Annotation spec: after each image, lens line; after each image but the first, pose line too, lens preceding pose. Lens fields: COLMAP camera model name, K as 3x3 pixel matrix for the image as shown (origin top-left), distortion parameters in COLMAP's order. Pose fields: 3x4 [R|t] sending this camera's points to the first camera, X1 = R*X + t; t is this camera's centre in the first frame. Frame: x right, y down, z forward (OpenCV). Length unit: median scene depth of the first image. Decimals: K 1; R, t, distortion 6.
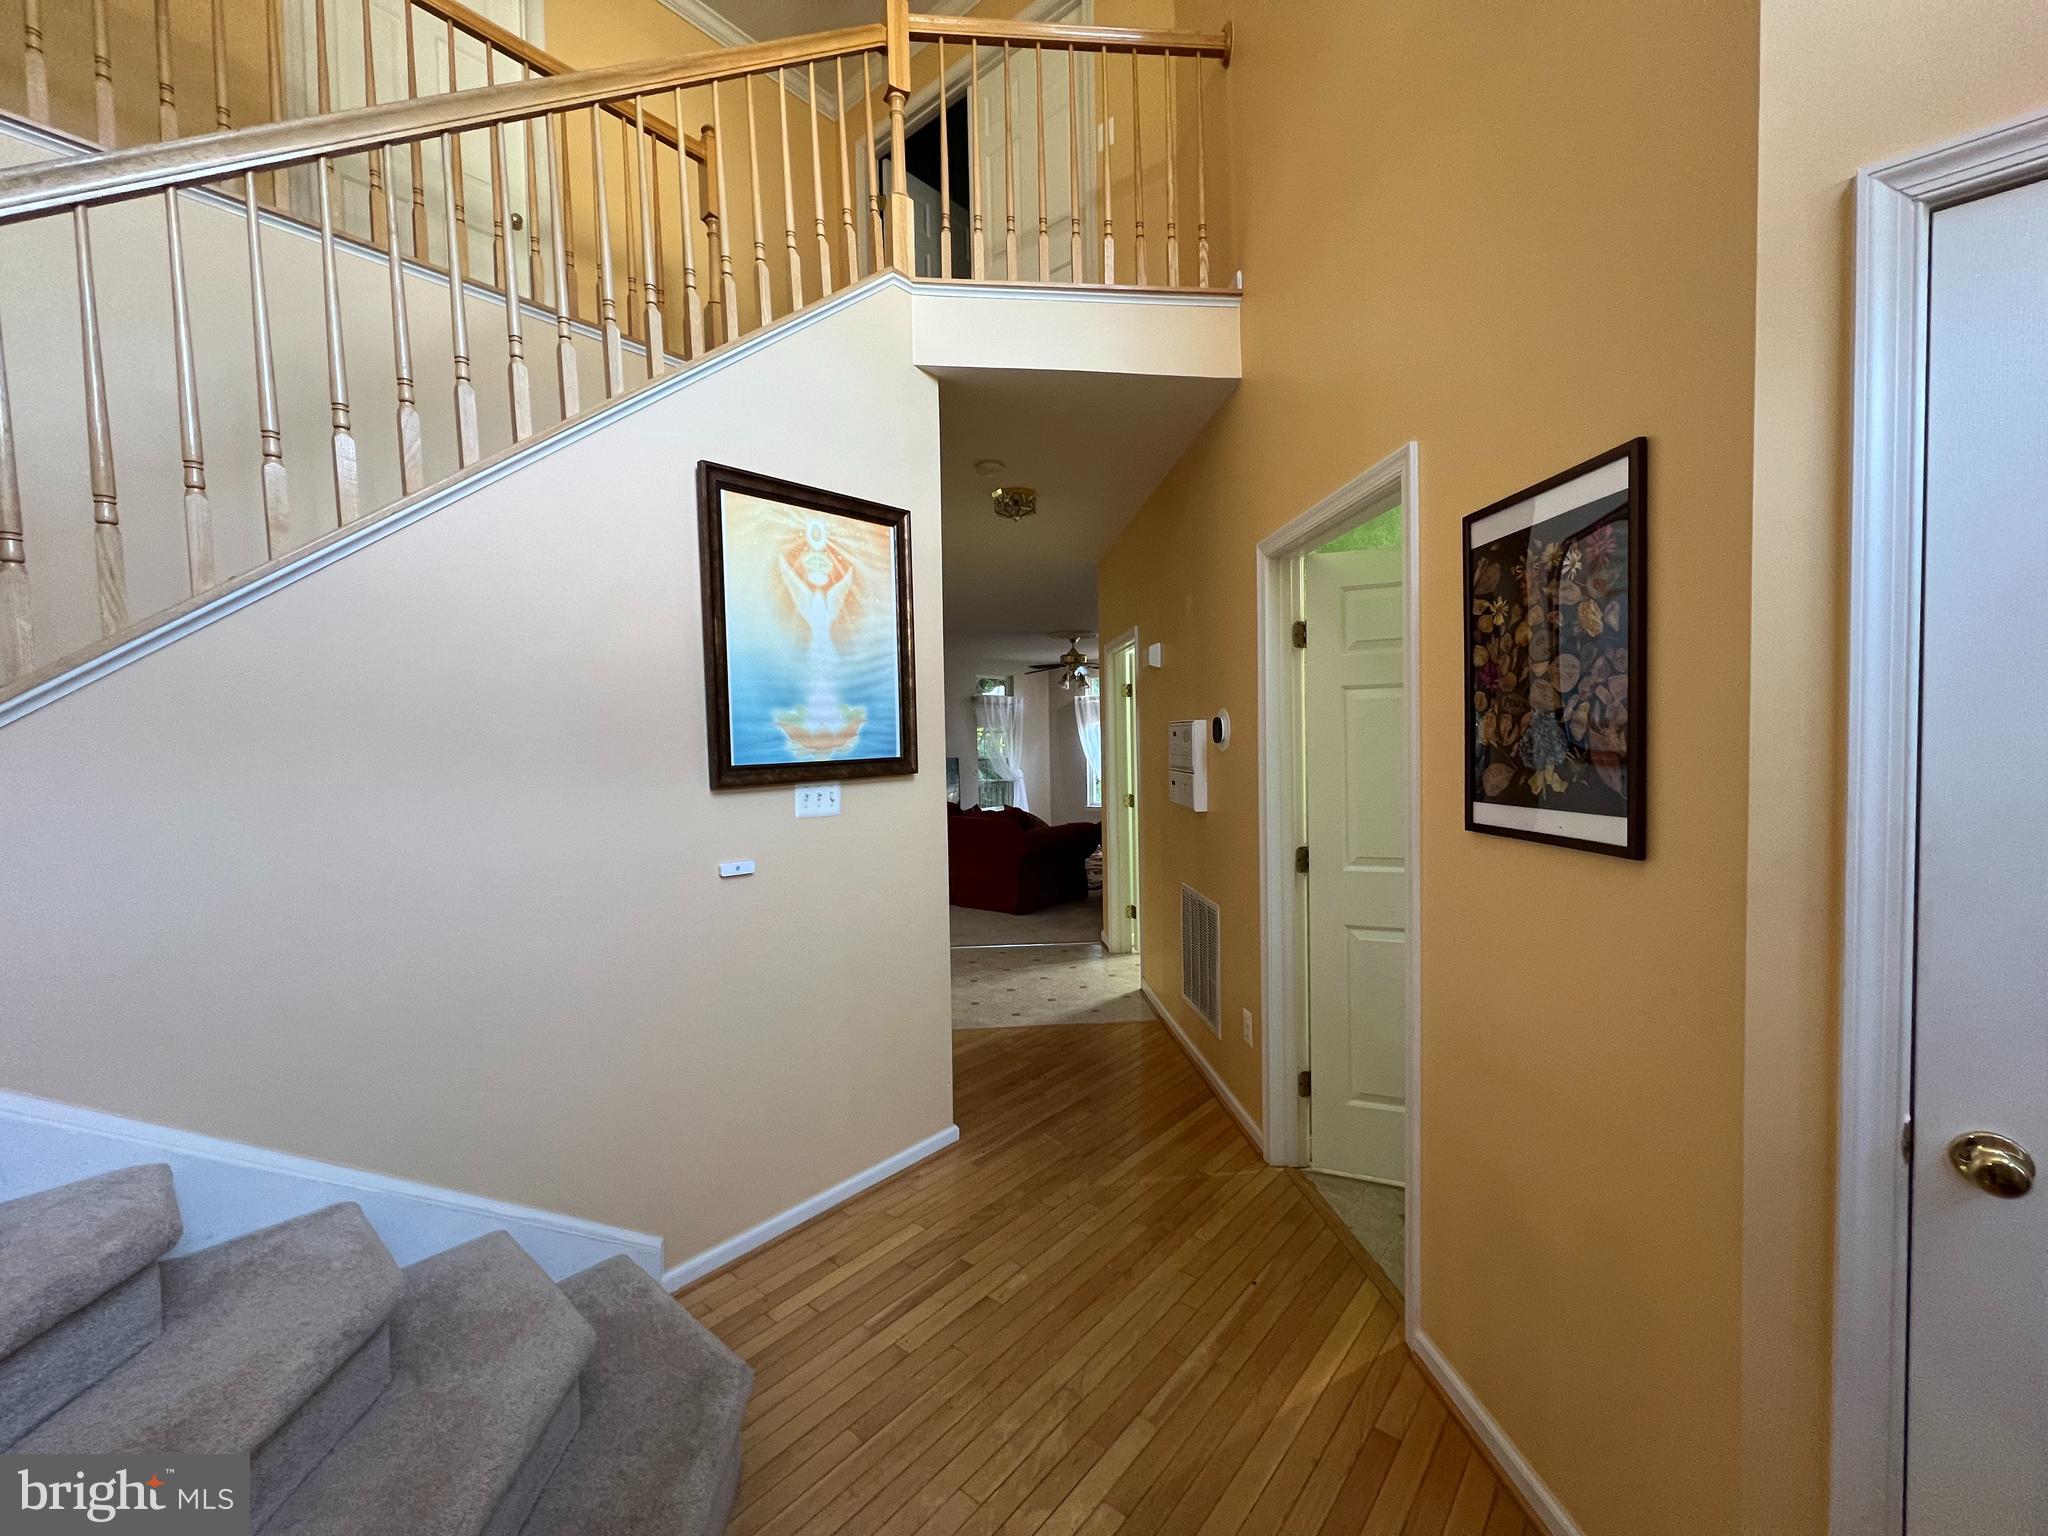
lens RADIAL K [[820.1, 0, 1027.7], [0, 820.1, 772.3], [0, 0, 1]] dist [0.002211, 0.000757]
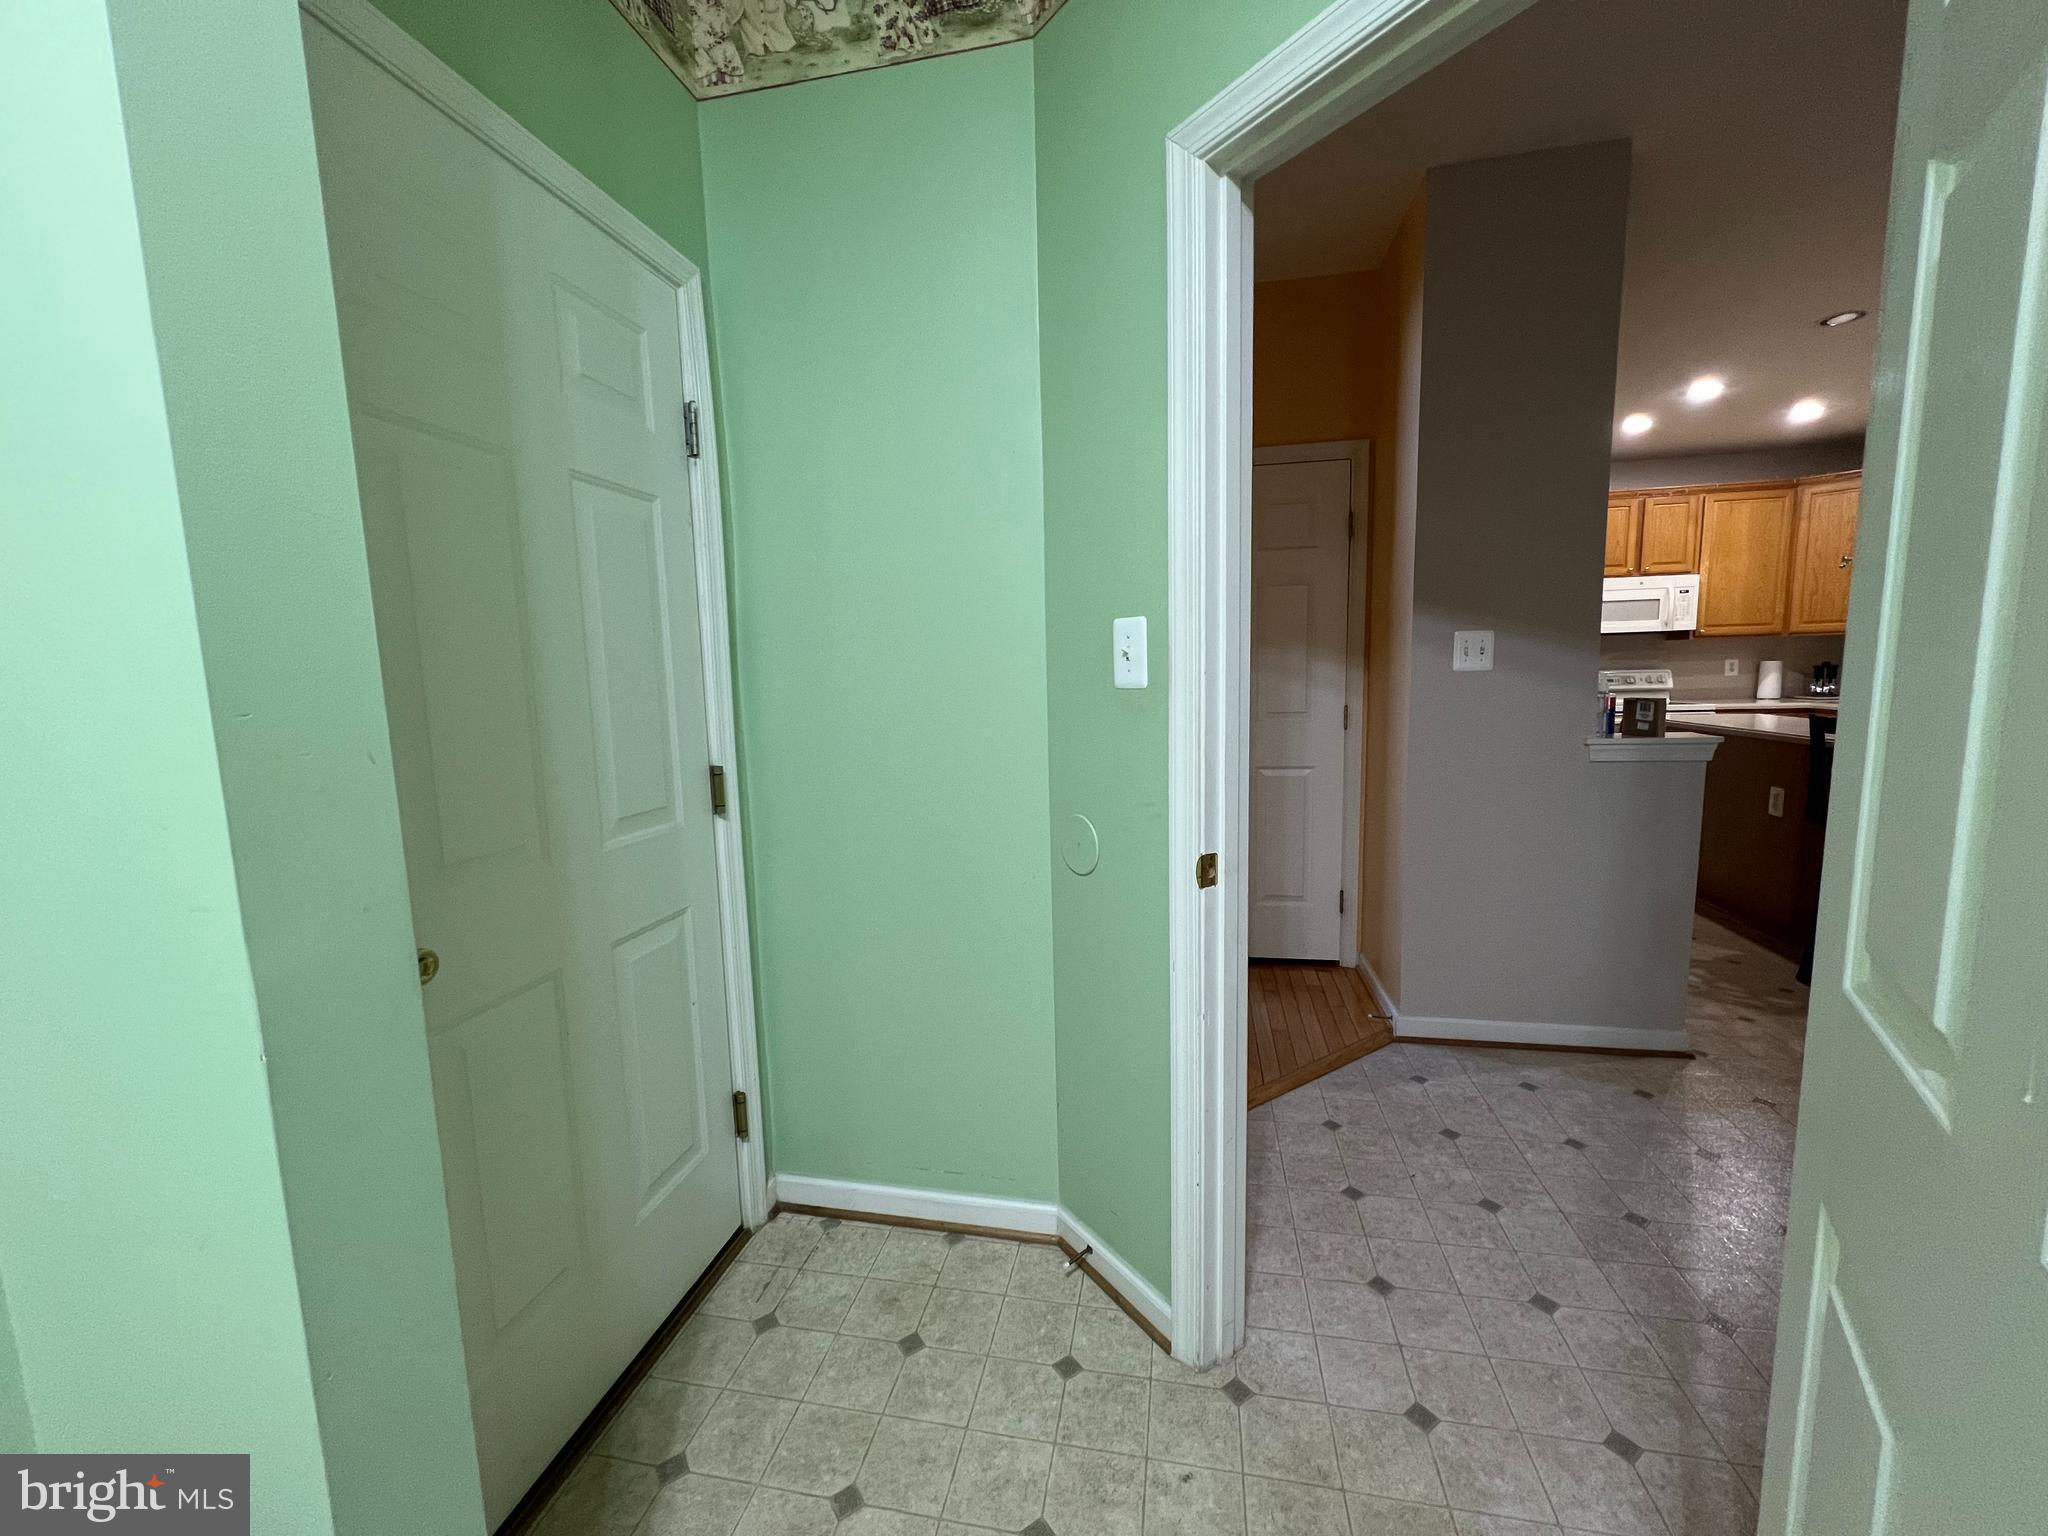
lens RADIAL K [[820.1, 0, 1032.6], [0, 820.1, 767.9], [0, 0, 1]] dist [0.002211, 0.000757]
pose [[-0.868453, 0.103057, -0.484942, 0.592622], [0.024928, 0.985996, 0.164896, -0.029619], [0.495145, 0.131116, -0.858860, 2.062182]]
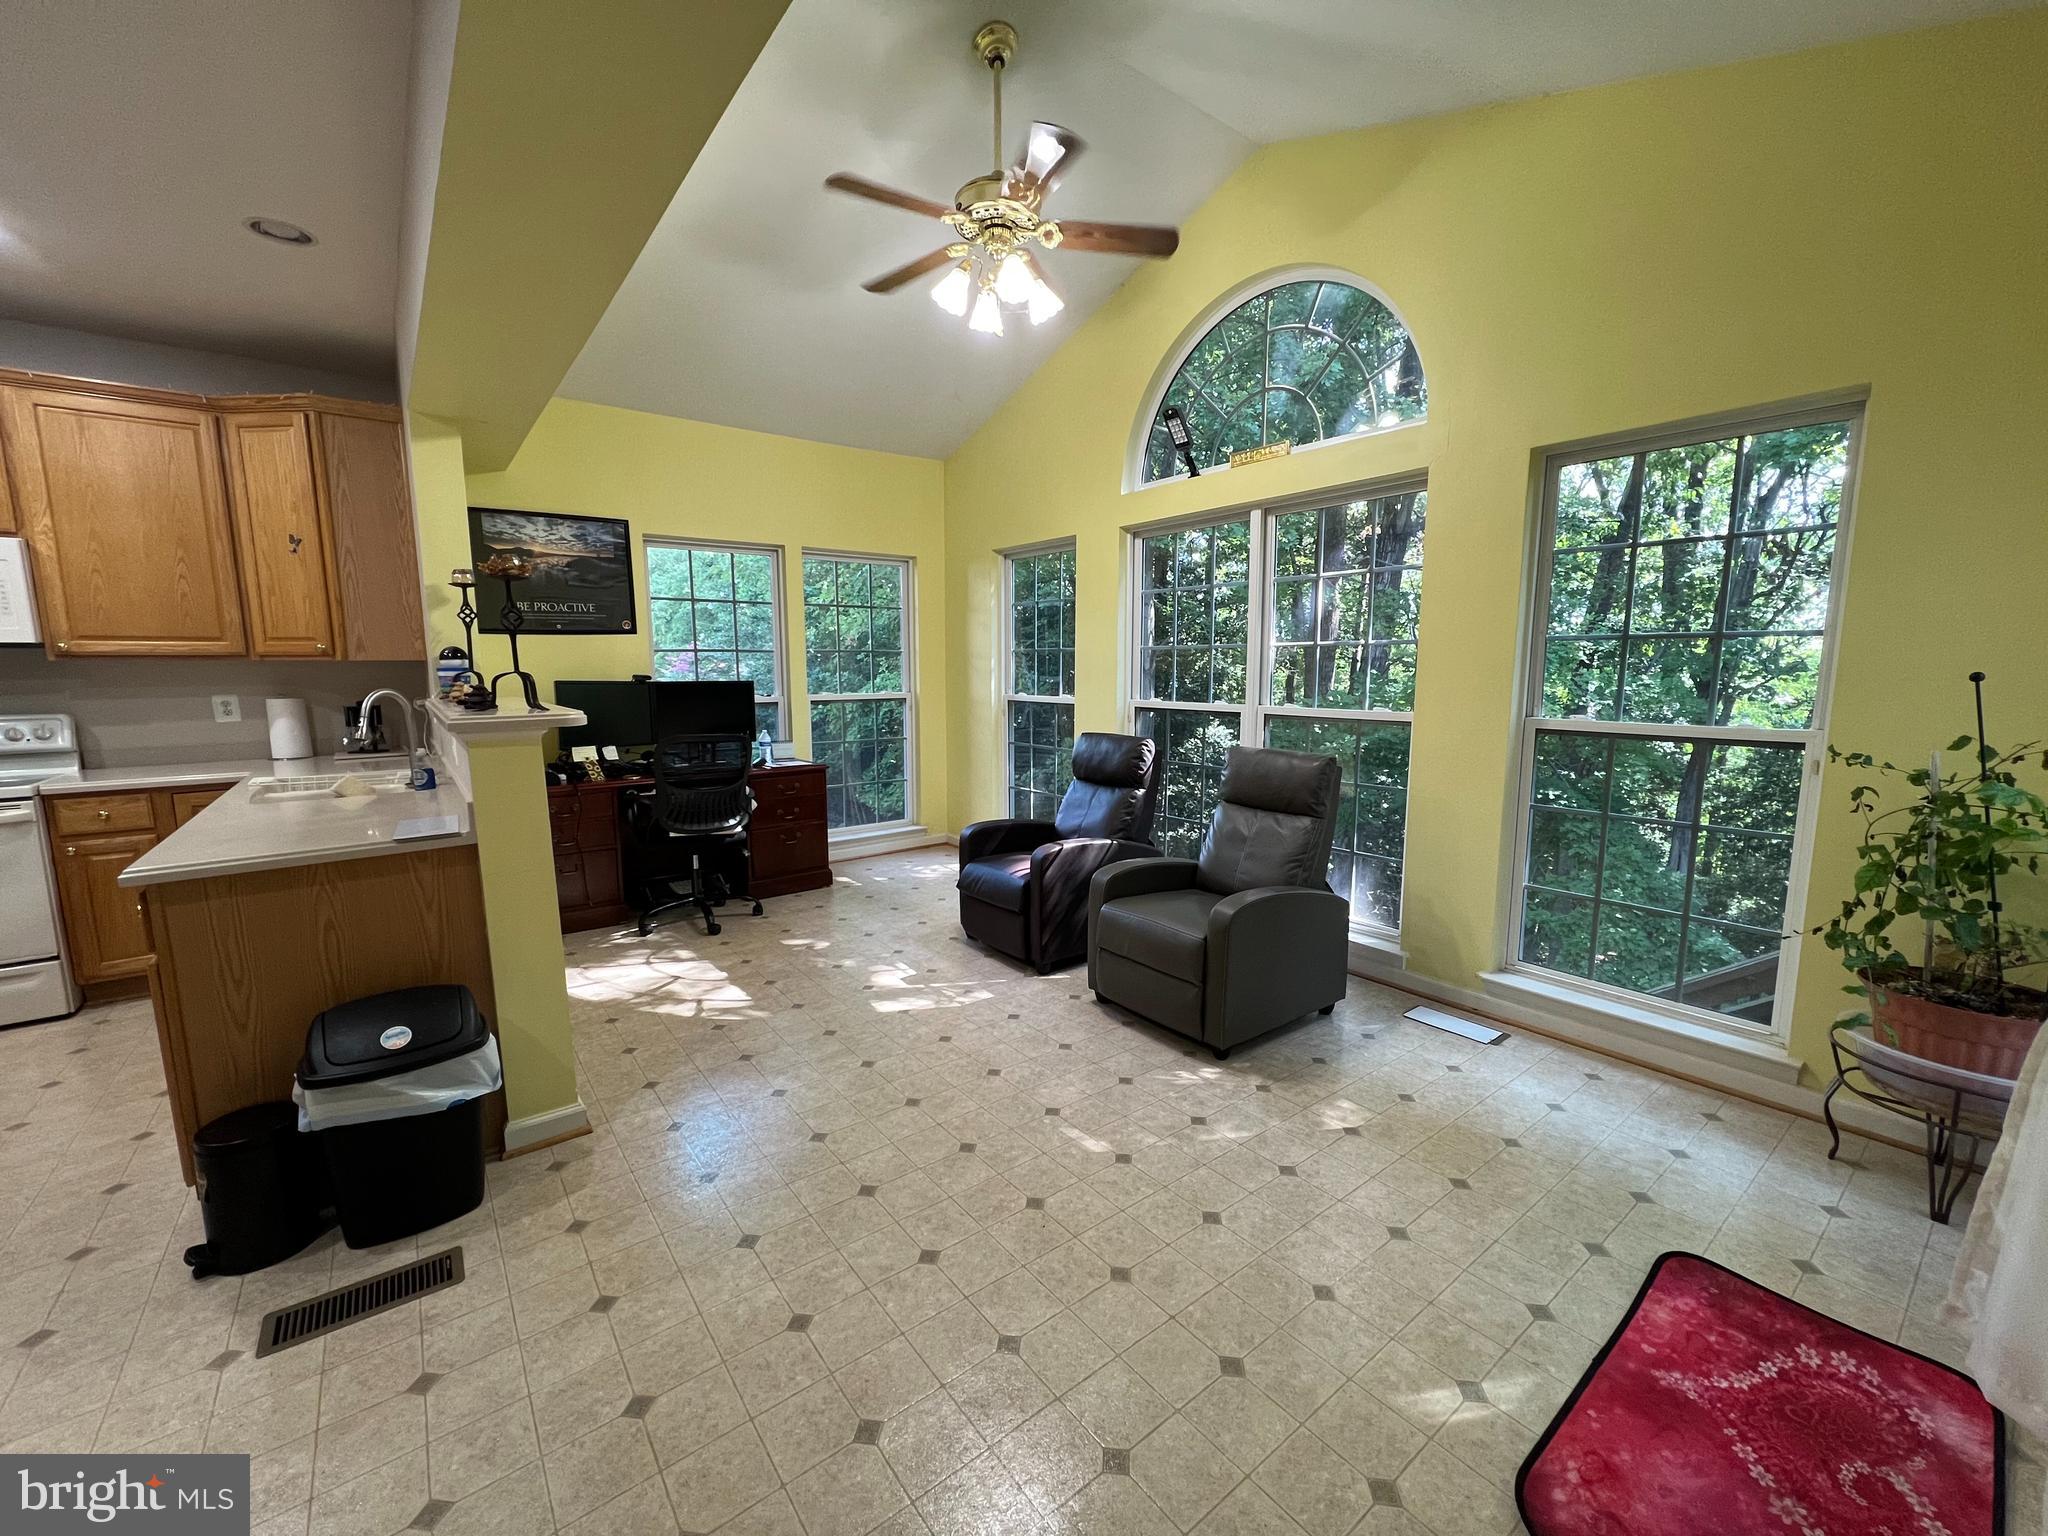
lens RADIAL K [[820.1, 0, 1022.7], [0, 820.1, 767.5], [0, 0, 1]] dist [0.002211, 0.000757]
pose [[-0.215848, 0.144120, -0.965732, -1.145341], [-0.026804, 0.987800, 0.153405, -0.029761], [0.976059, 0.058998, -0.209351, 2.618501]]
